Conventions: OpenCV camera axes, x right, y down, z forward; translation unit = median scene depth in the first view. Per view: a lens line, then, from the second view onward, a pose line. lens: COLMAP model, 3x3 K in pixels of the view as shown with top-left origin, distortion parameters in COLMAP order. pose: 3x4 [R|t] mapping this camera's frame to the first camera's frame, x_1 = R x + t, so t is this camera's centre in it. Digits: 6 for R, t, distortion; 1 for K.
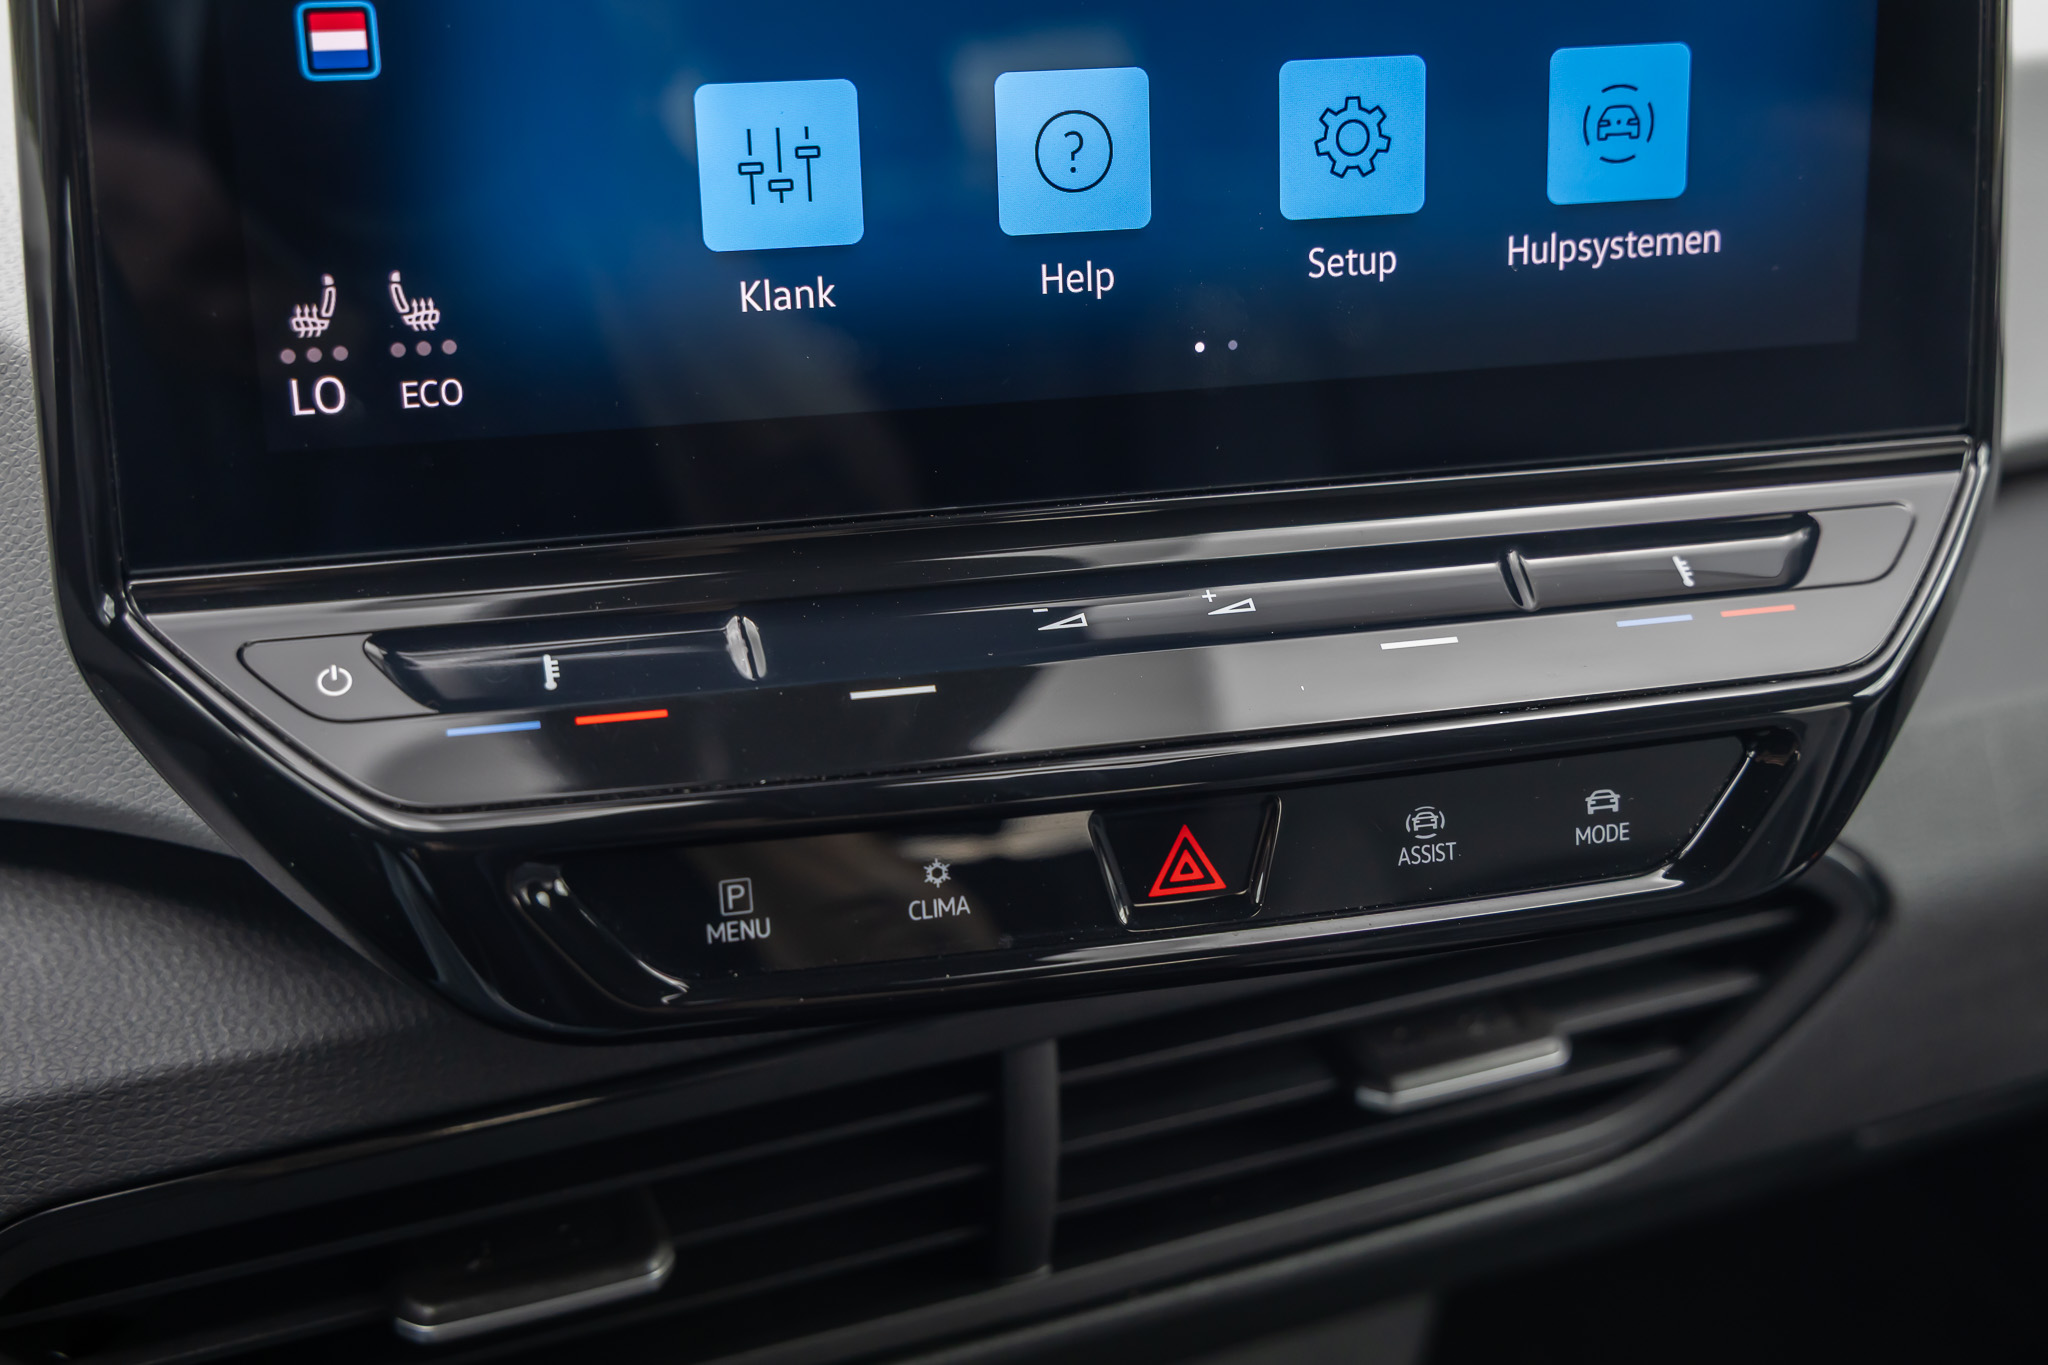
lens RADIAL K [[2645.8, 0, 1024.0], [0, 2645.8, 682.5], [0, 0, 1]] dist [0.046596, 0.042810]
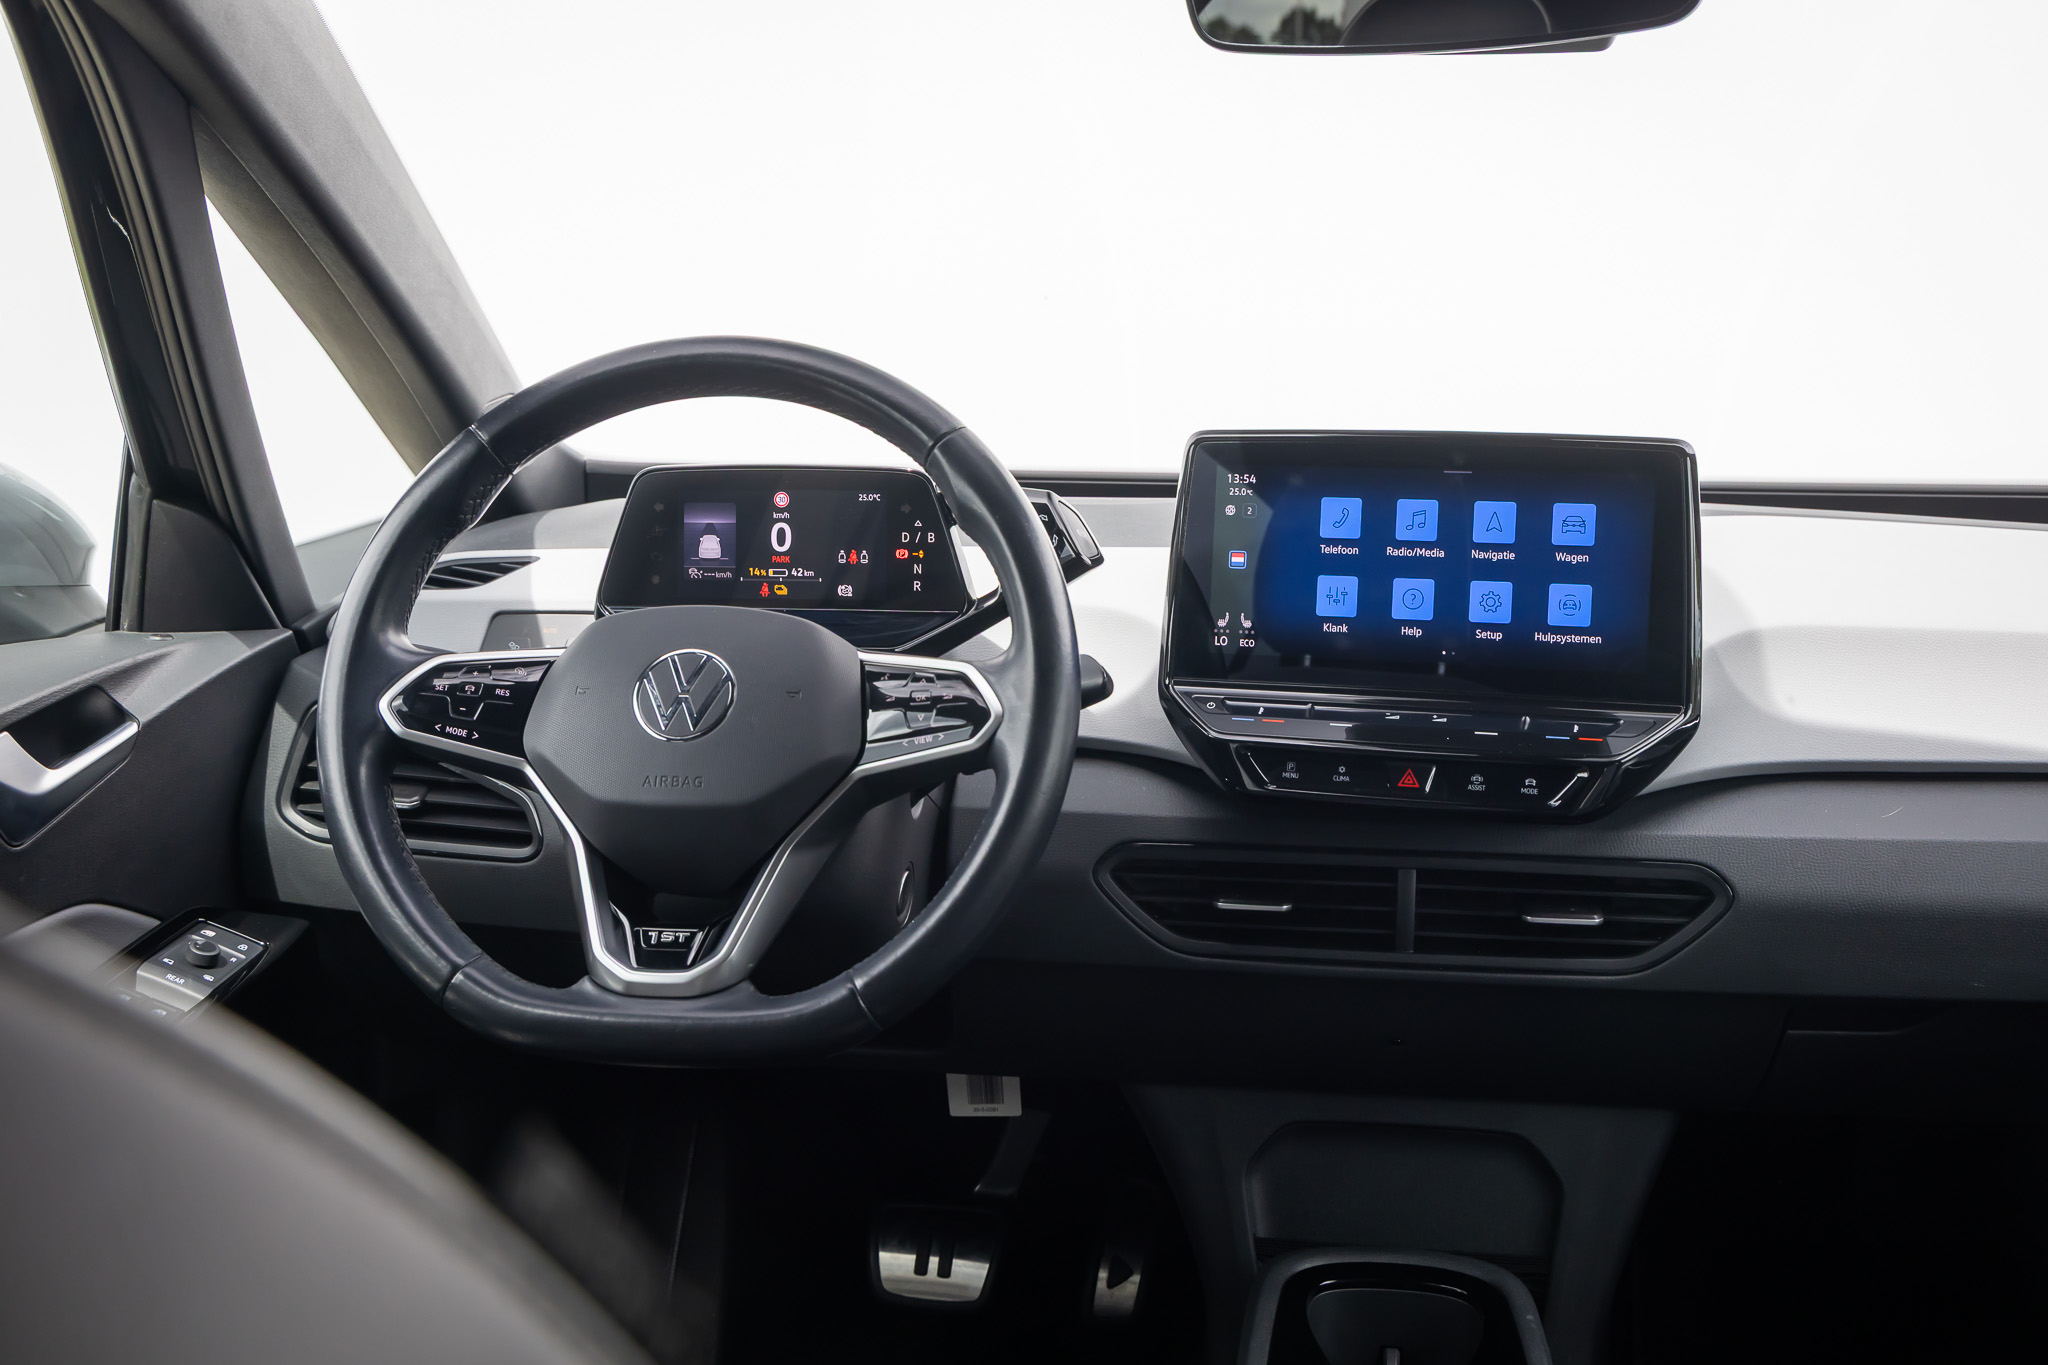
lens RADIAL K [[2108.4, 0, 1035.2], [0, 2108.4, 673.3], [0, 0, 1]] dist [-0.017103, 0.006538]
pose [[0.853975, 0.077166, -0.514560, 1.146496], [-0.203672, 0.959603, -0.194112, 0.618485], [0.478795, 0.270568, 0.835194, -1.821475]]
